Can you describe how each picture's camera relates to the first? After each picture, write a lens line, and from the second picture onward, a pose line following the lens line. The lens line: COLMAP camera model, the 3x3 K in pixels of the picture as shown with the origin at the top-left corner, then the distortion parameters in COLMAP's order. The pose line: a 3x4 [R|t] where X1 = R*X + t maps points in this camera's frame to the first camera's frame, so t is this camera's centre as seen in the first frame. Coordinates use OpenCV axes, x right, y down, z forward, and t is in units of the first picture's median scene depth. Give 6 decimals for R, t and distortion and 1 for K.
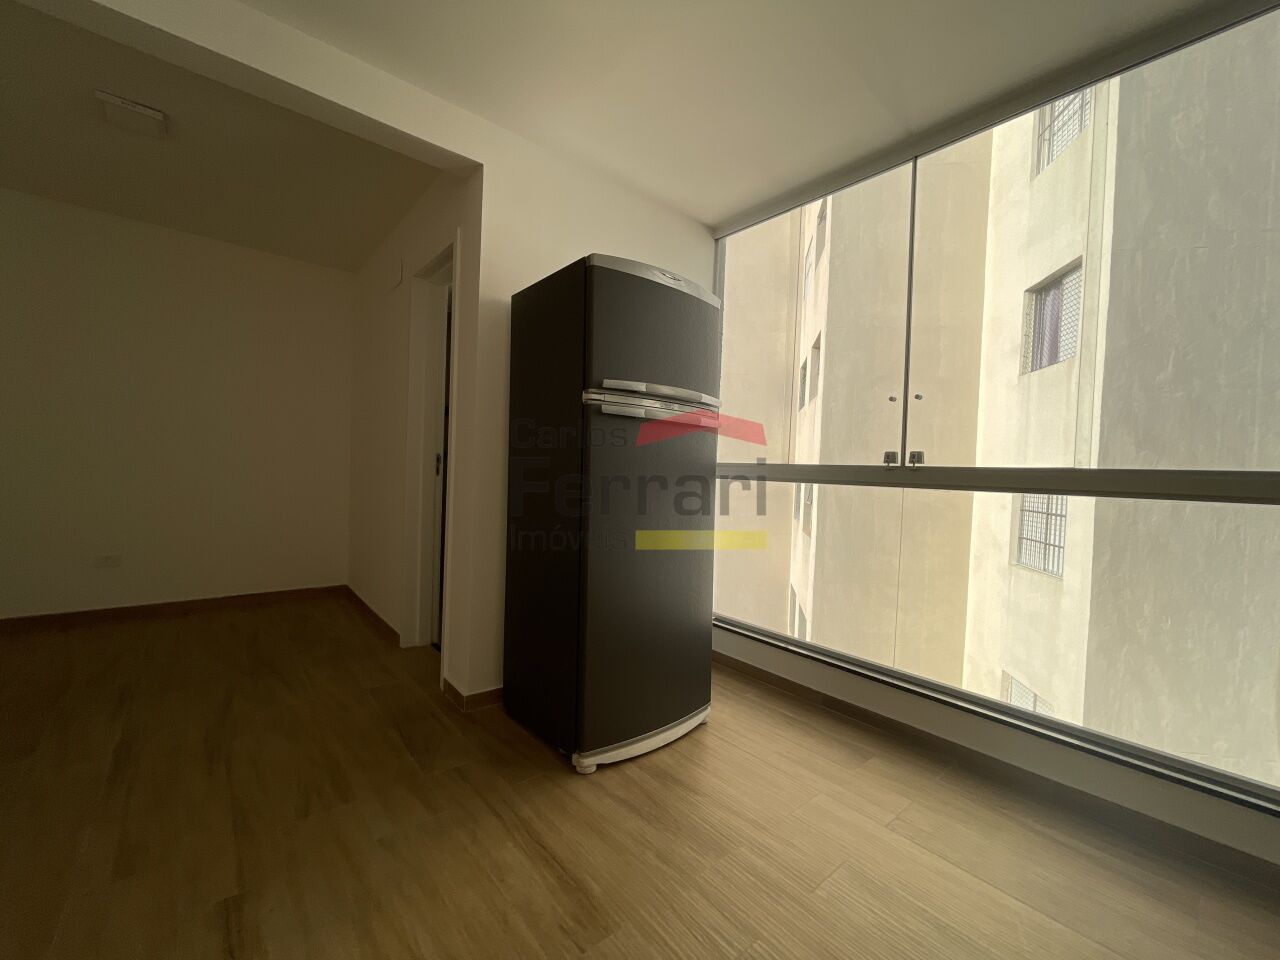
lens RADIAL K [[515.0, 0, 640.0], [0, 515.0, 480.0], [0, 0, 1]] dist [-0.000356, 0.000160]
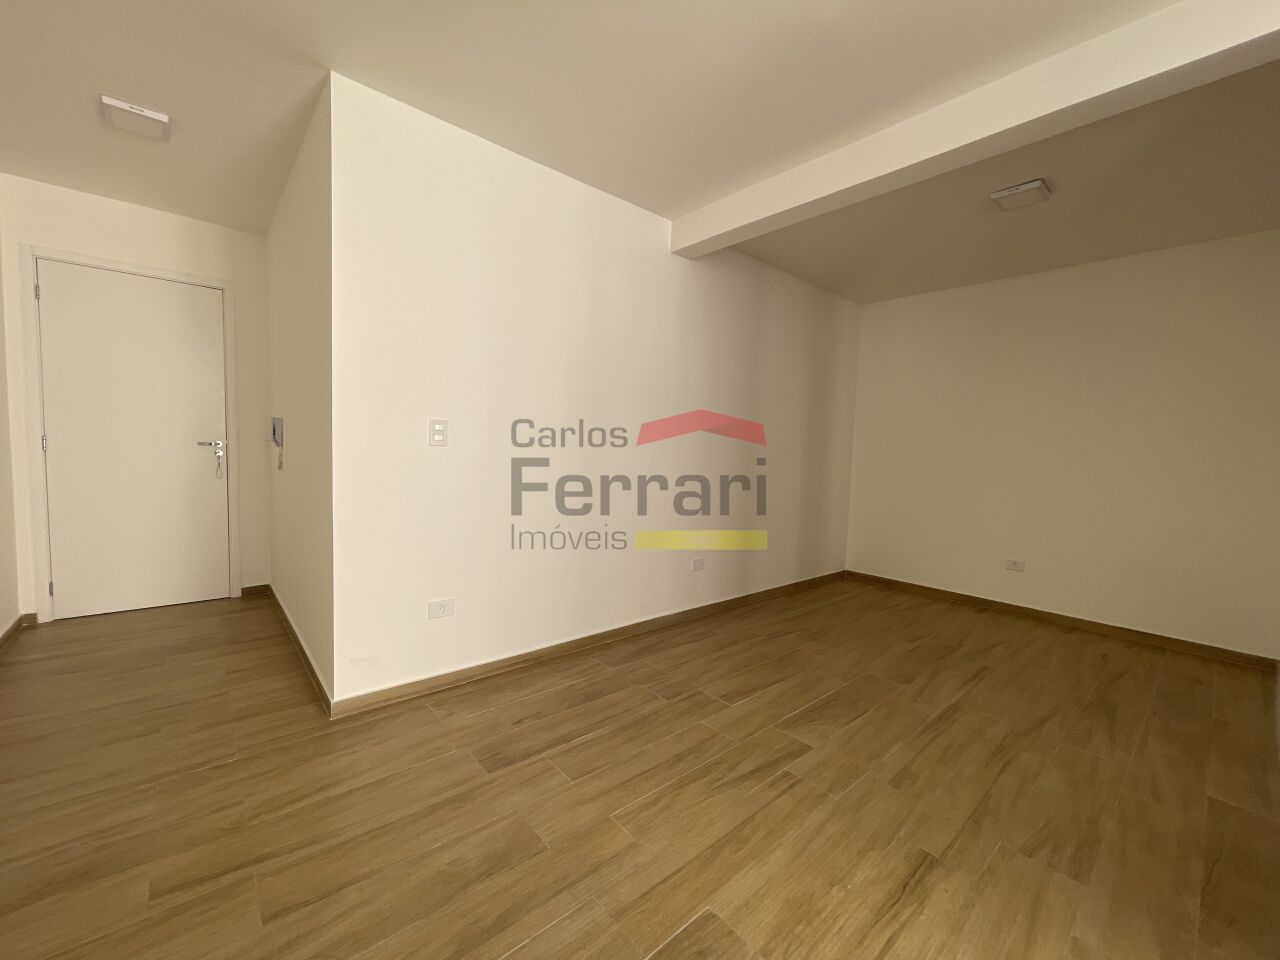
lens RADIAL K [[515.0, 0, 640.0], [0, 515.0, 480.0], [0, 0, 1]] dist [-0.000356, 0.000160]
pose [[0.016937, 0.021015, -0.999636, 0.198984], [-0.052390, 0.998424, 0.020101, -0.027472], [0.998483, 0.052031, 0.018011, 0.132906]]
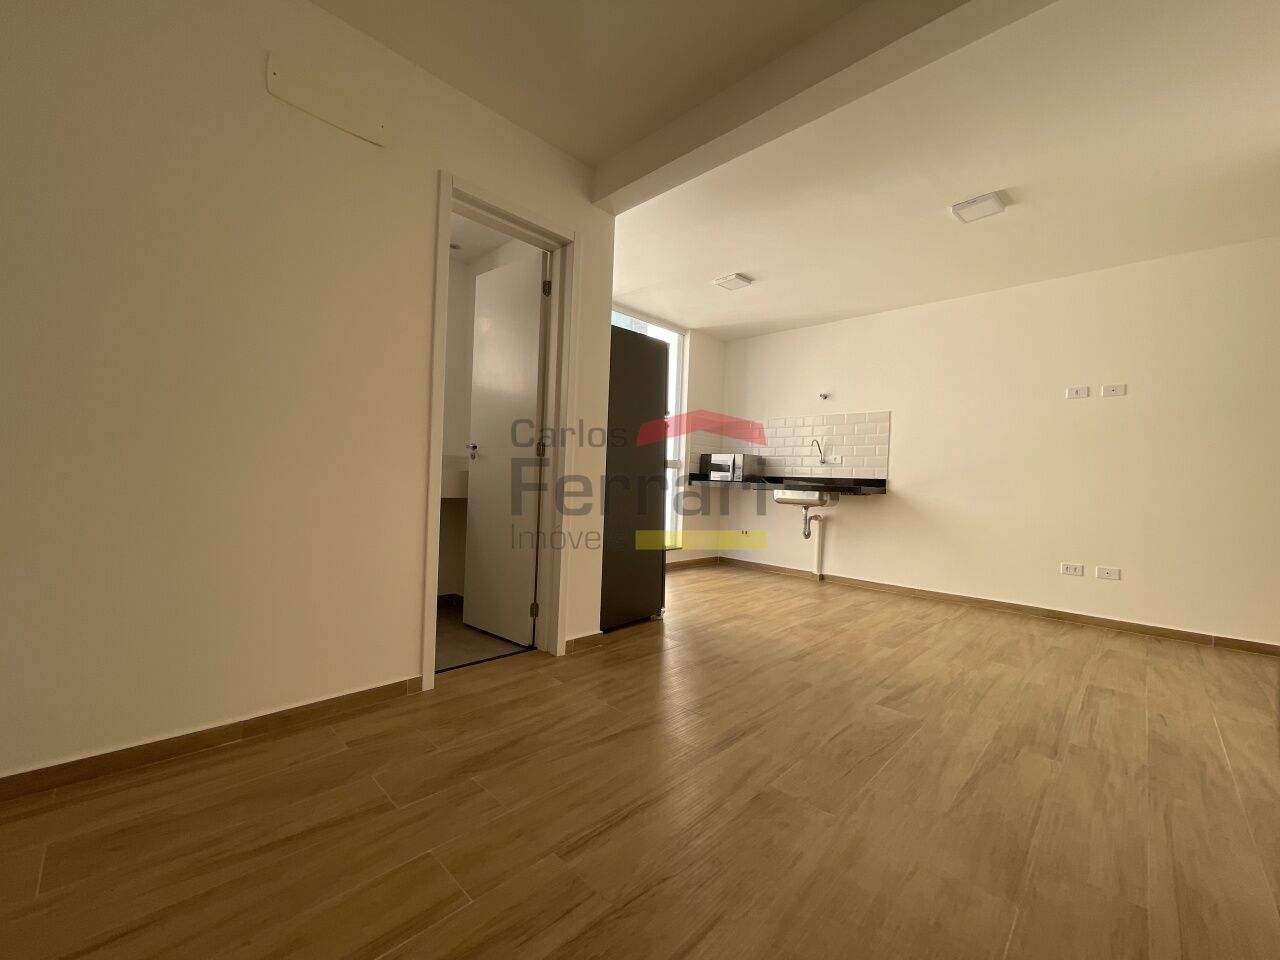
lens RADIAL K [[516.0, 0, 640.0], [0, 516.0, 480.0], [0, 0, 1]] dist [-0.009590, -0.000167]
pose [[-0.093698, -0.042712, 0.994684, -1.494796], [-0.022965, 0.998906, 0.040730, -0.007951], [-0.995336, -0.019027, -0.094576, 0.971451]]
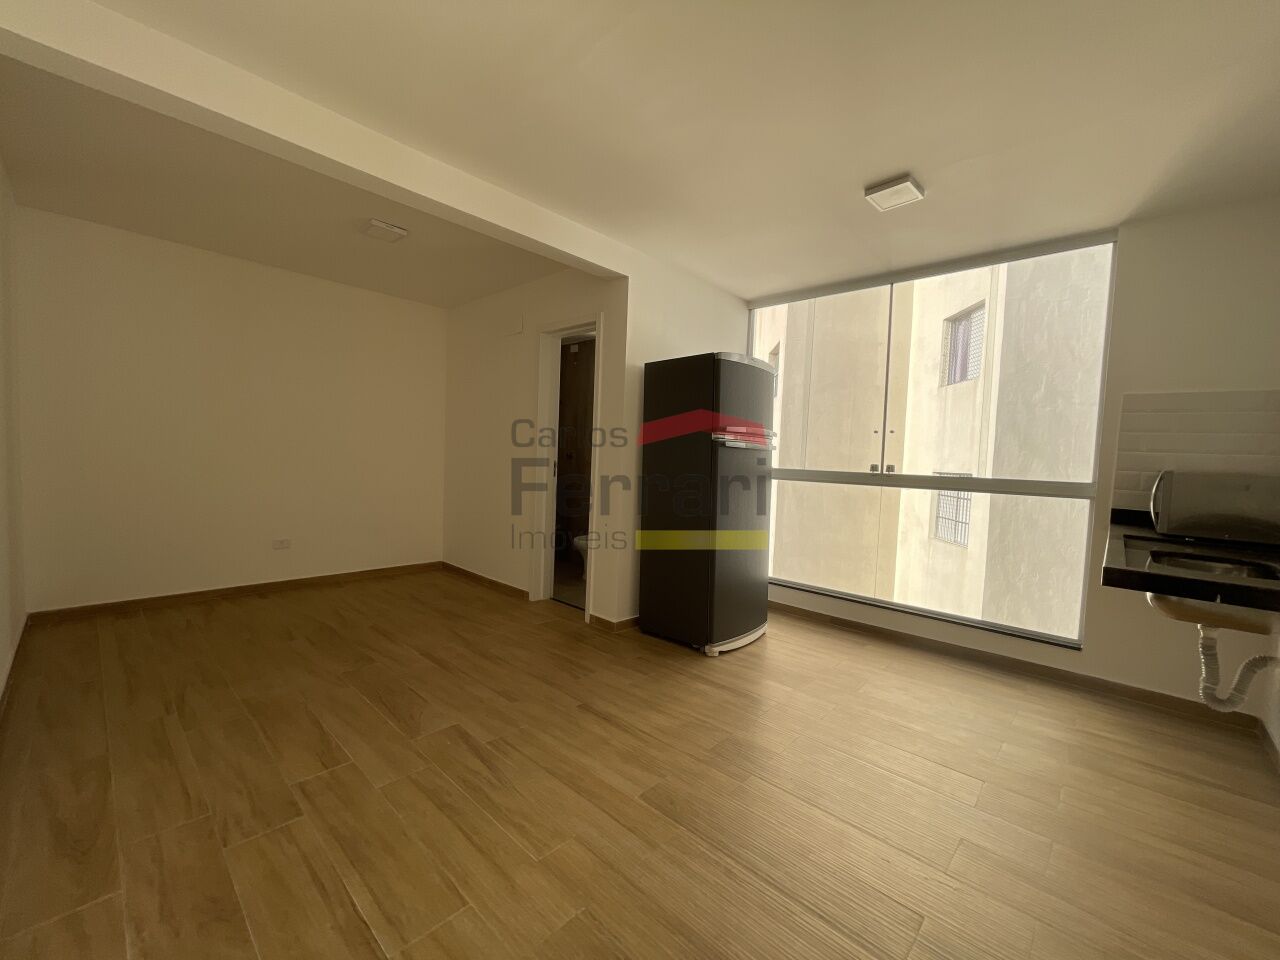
lens RADIAL K [[516.1, 0, 640.0], [0, 516.1, 480.0], [0, 0, 1]] dist [-0.003469, -0.000201]
pose [[0.992528, -0.004535, 0.121934, -0.423276], [0.000770, 0.999522, 0.030907, -0.053516], [-0.122016, -0.030583, 0.992057, -0.498689]]
